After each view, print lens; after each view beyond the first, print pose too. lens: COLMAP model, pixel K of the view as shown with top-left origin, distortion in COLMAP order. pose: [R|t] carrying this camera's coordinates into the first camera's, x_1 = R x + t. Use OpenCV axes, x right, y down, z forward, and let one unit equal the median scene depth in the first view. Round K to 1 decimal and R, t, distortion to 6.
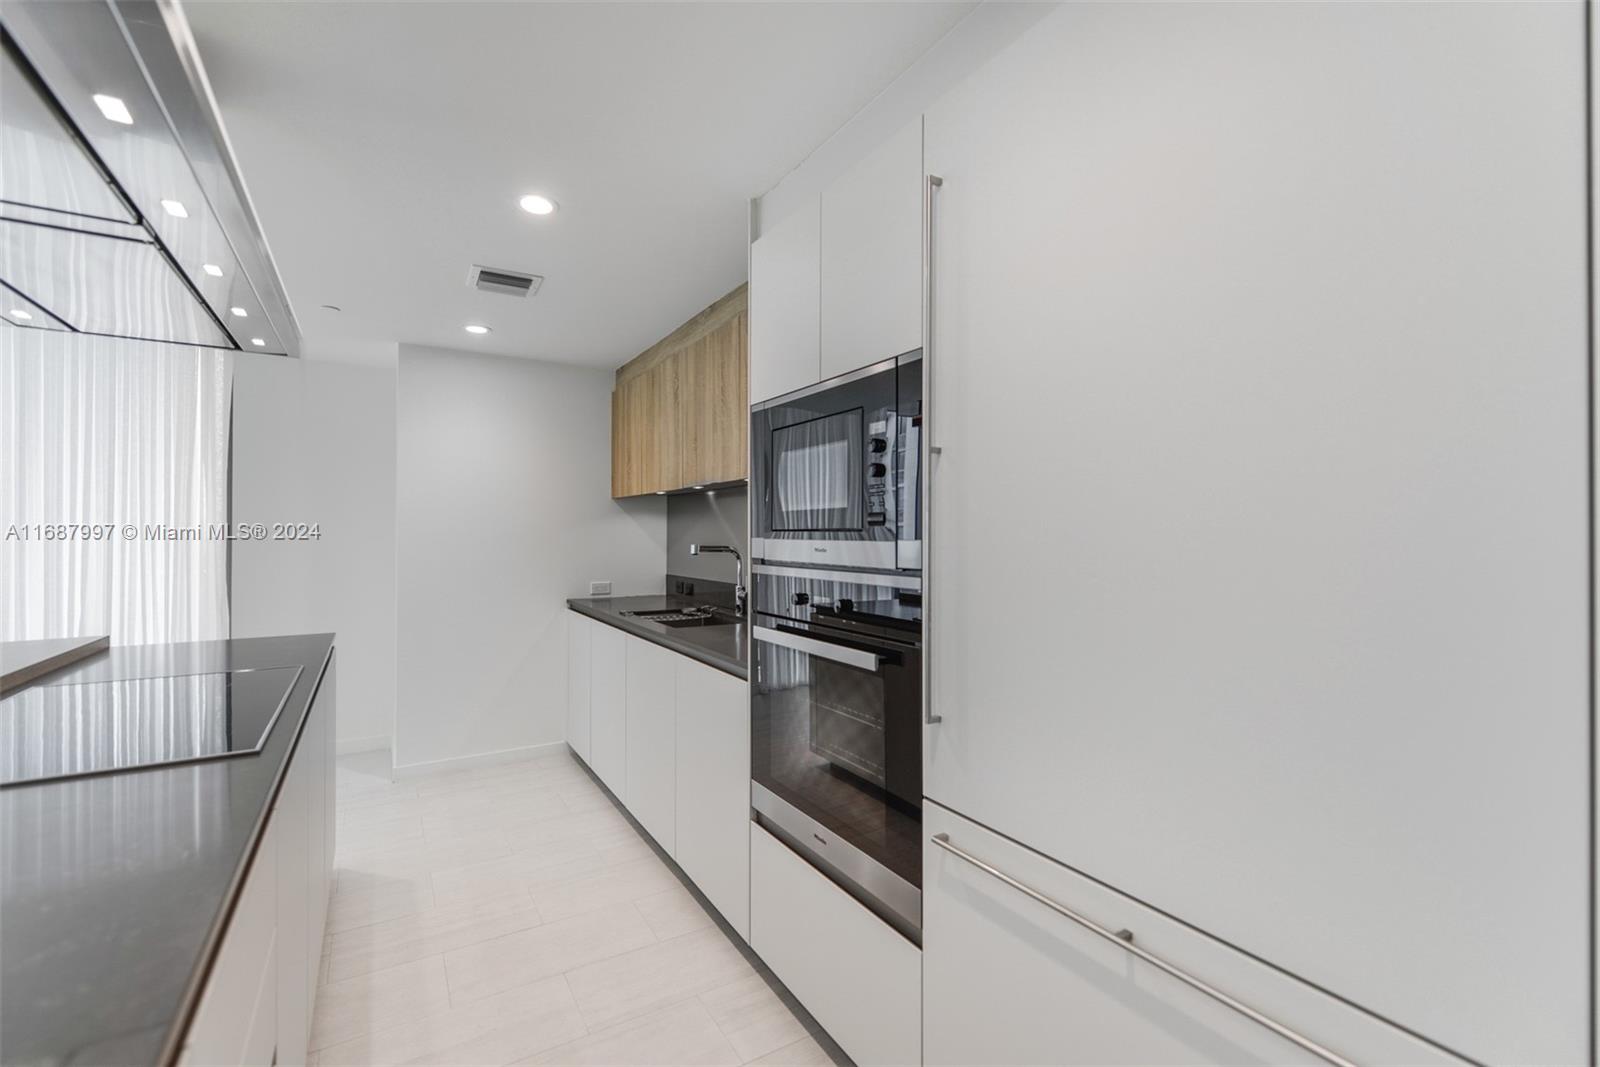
lens RADIAL K [[690.9, 0, 801.0], [0, 690.9, 535.7], [0, 0, 1]] dist [0.000603, -0.000052]
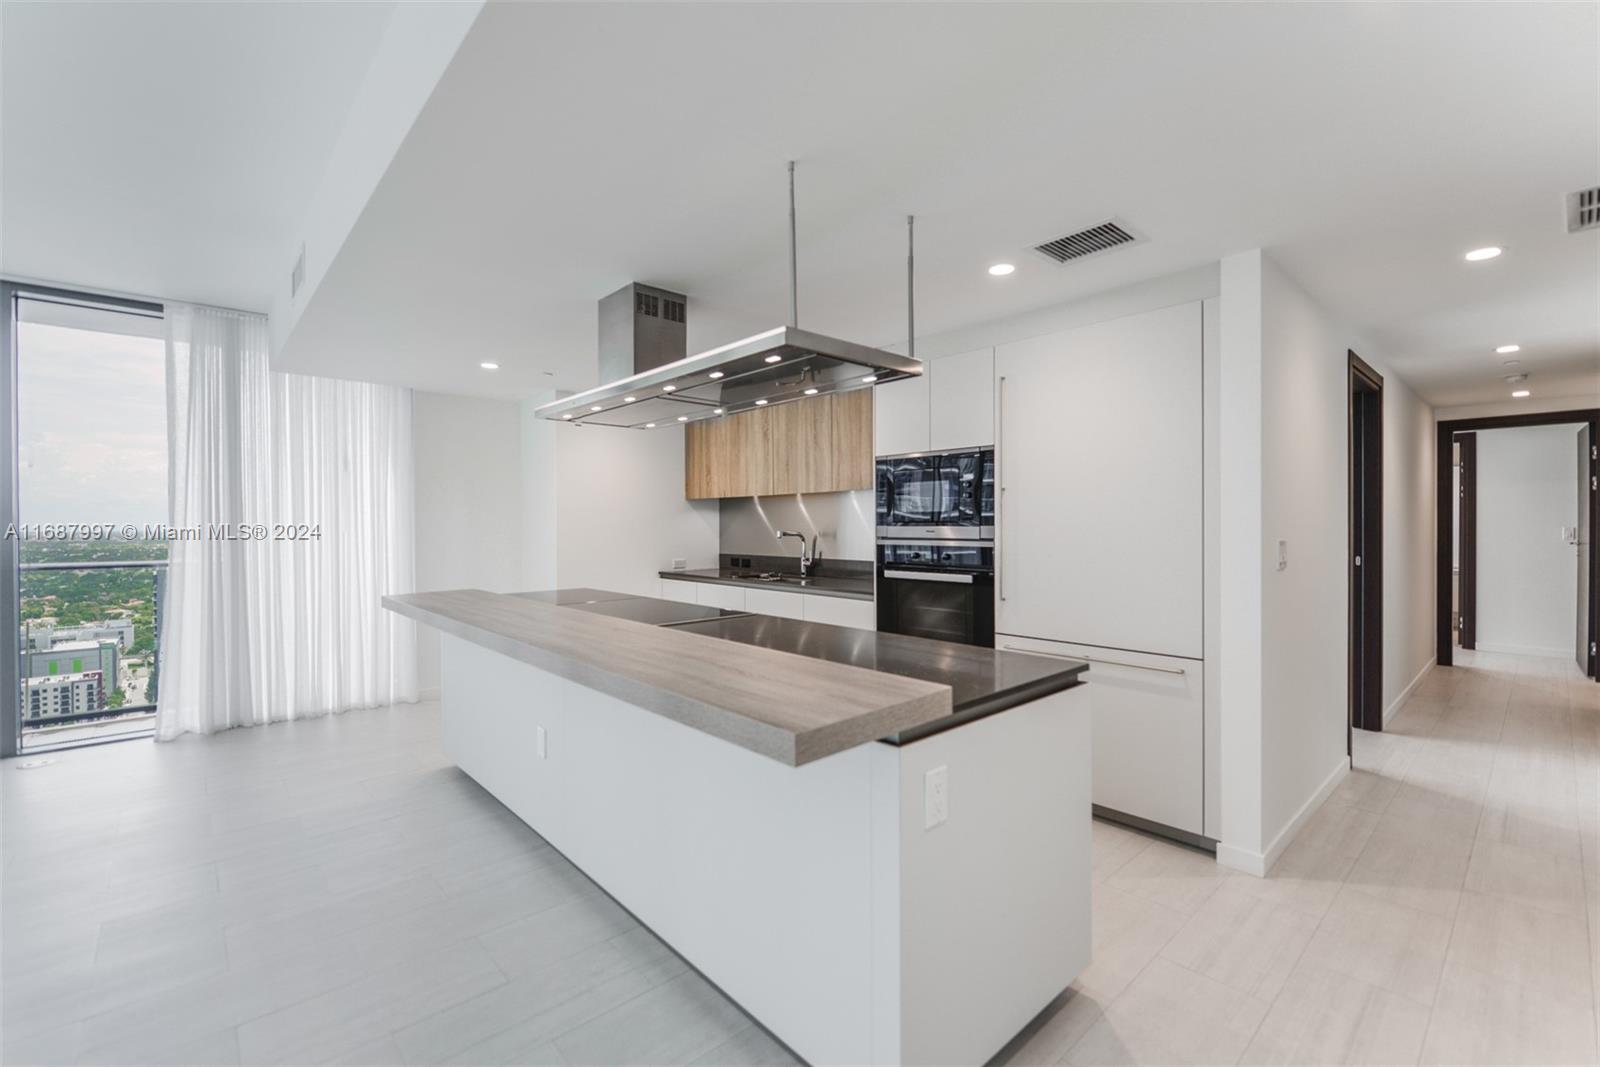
lens RADIAL K [[684.8, 0, 789.6], [0, 684.8, 534.0], [0, 0, 1]] dist [-0.003766, -0.000942]
pose [[0.983546, -0.006110, 0.180555, -0.469163], [0.004045, 0.999922, 0.011804, 0.001344], [-0.180613, -0.010879, 0.983494, -0.591554]]
